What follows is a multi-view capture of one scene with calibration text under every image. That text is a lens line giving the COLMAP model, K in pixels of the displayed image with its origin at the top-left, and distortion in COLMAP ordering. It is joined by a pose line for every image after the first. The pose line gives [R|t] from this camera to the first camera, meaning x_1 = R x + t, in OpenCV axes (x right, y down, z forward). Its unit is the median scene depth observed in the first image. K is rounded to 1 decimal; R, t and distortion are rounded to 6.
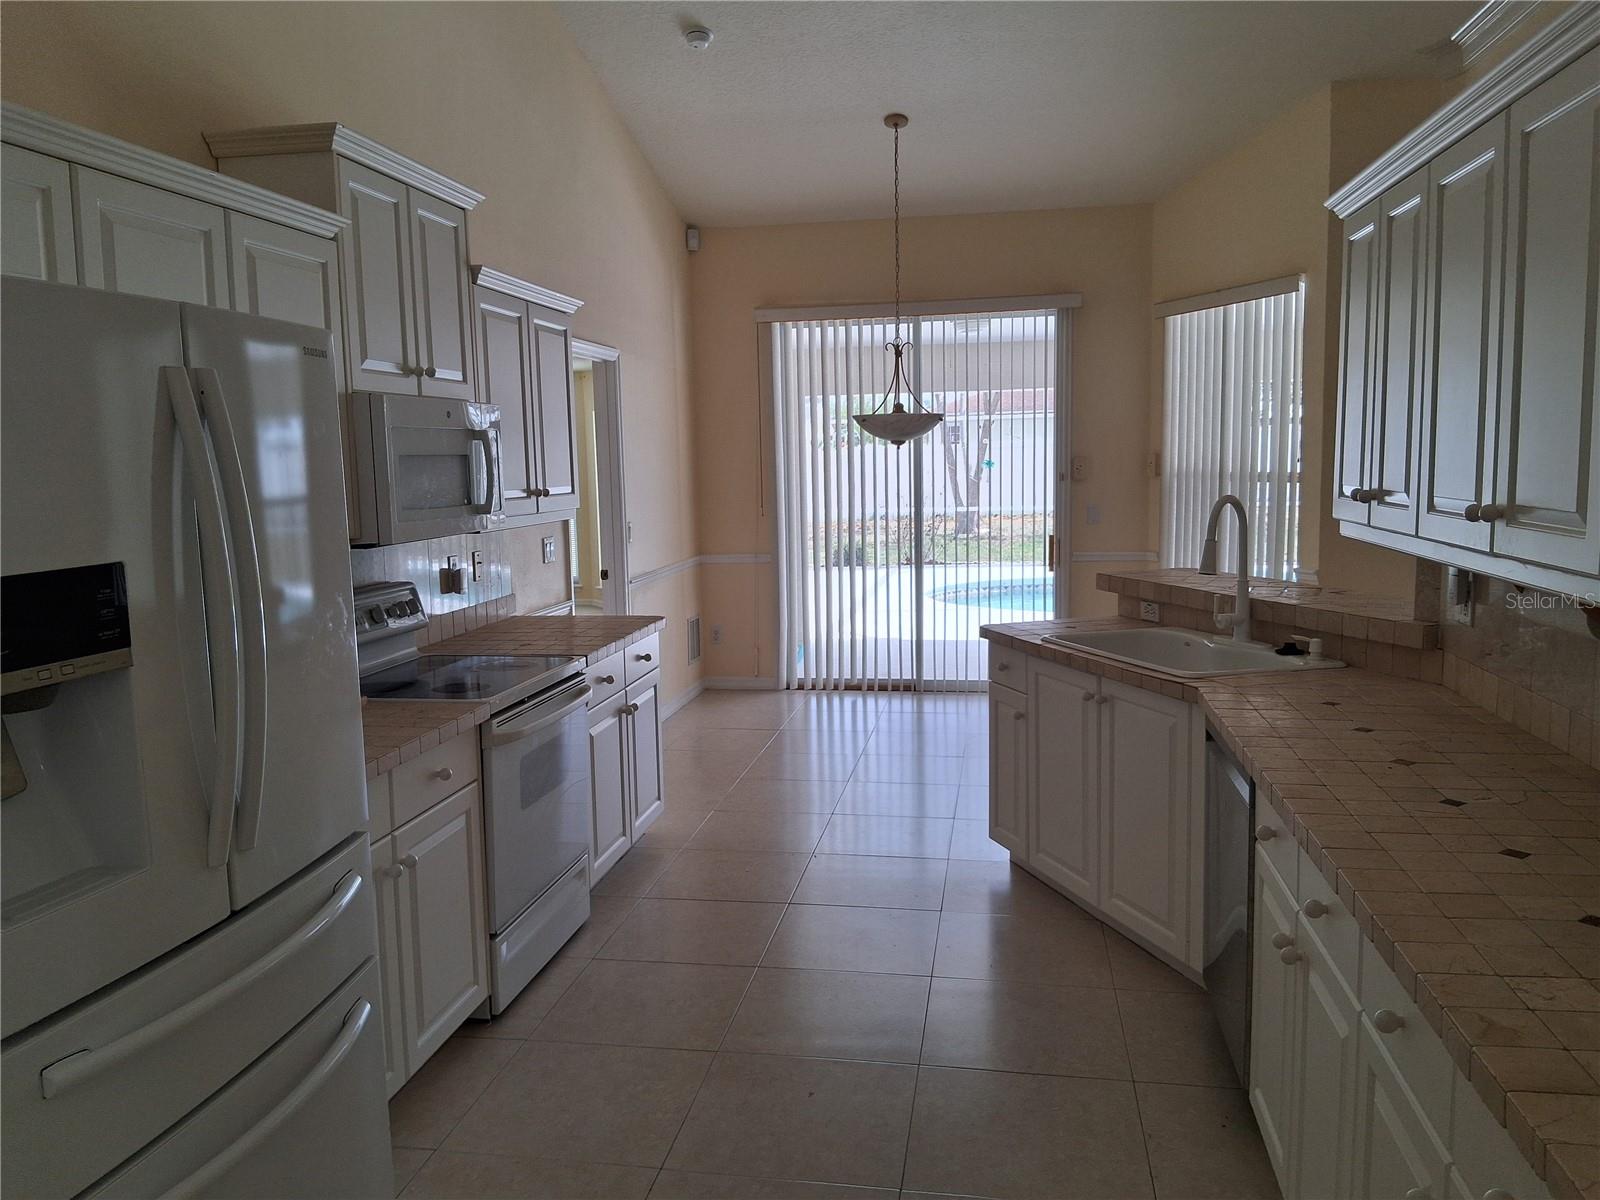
lens RADIAL K [[1216.1, 0, 803.1], [0, 1216.1, 606.7], [0, 0, 1]] dist [0.046902, -0.006727]
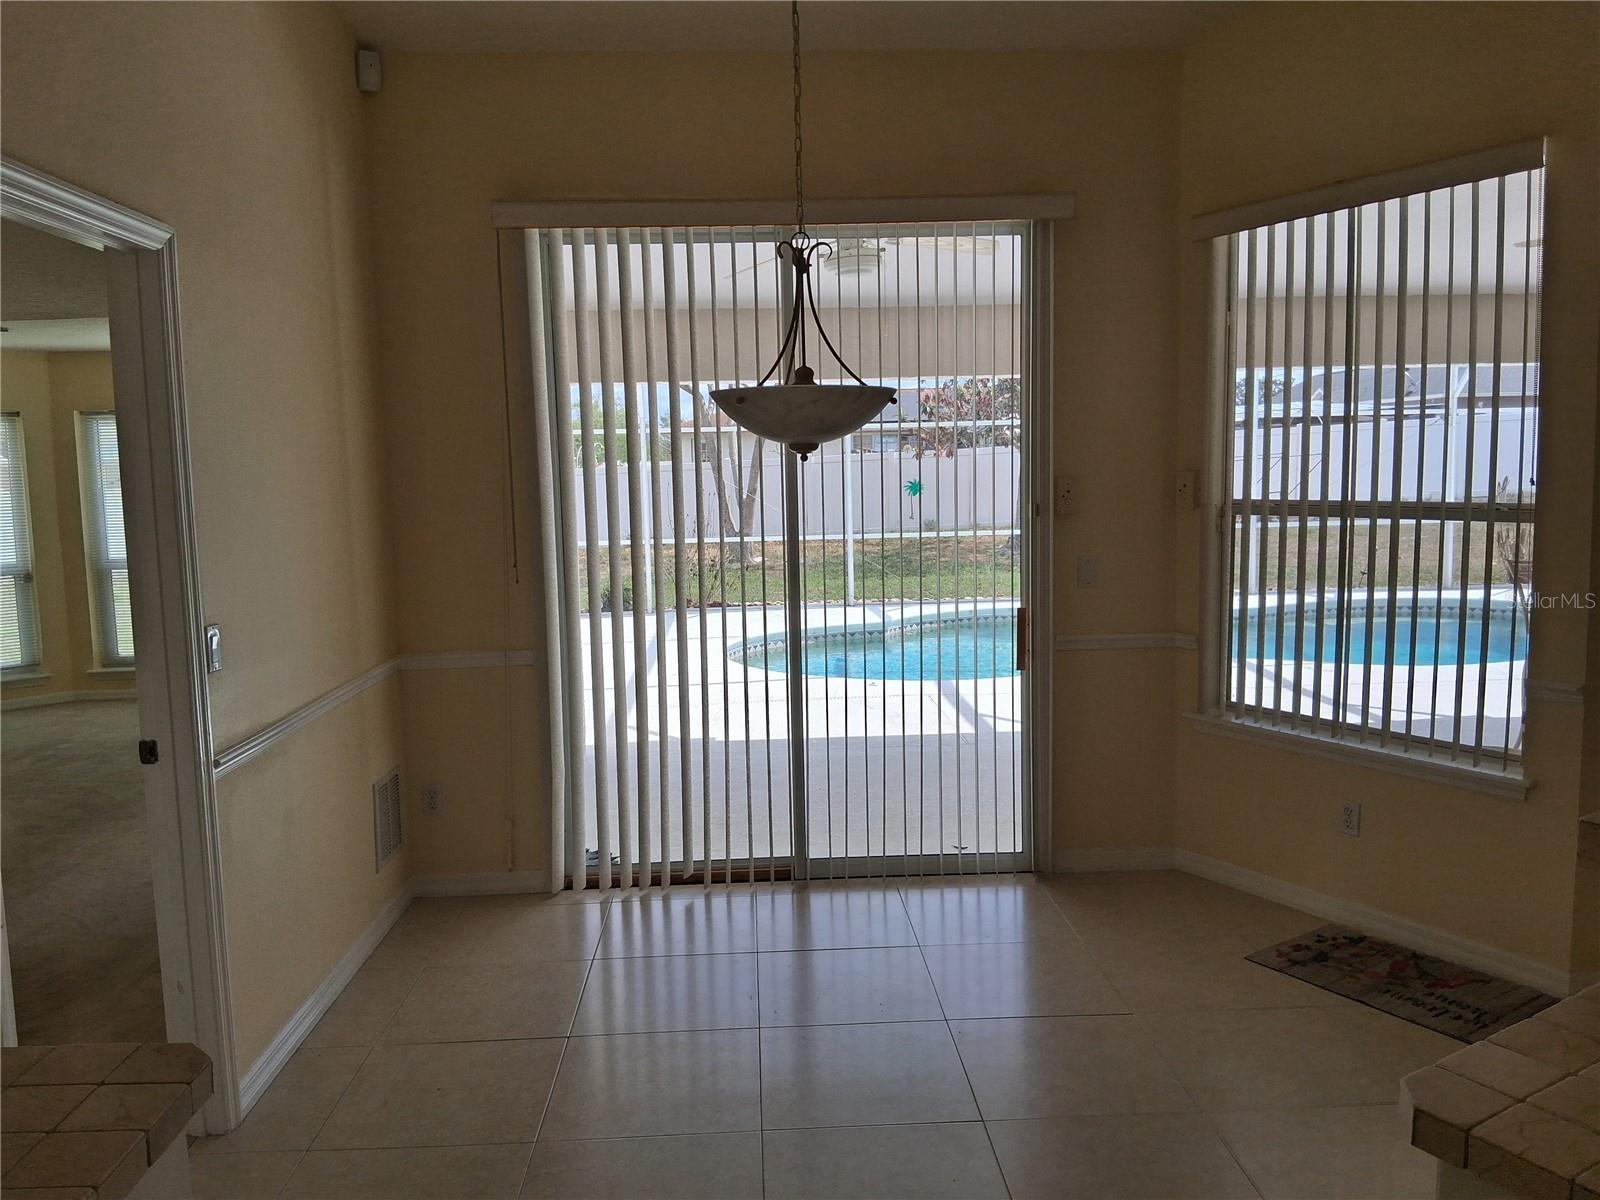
lens RADIAL K [[1216.1, 0, 813.7], [0, 1216.1, 583.7], [0, 0, 1]] dist [0.046902, -0.006727]
pose [[0.974371, -0.022740, 0.223795, -0.025824], [0.029365, 0.999222, -0.026323, -0.054821], [-0.223022, 0.032220, 0.974281, 0.431684]]
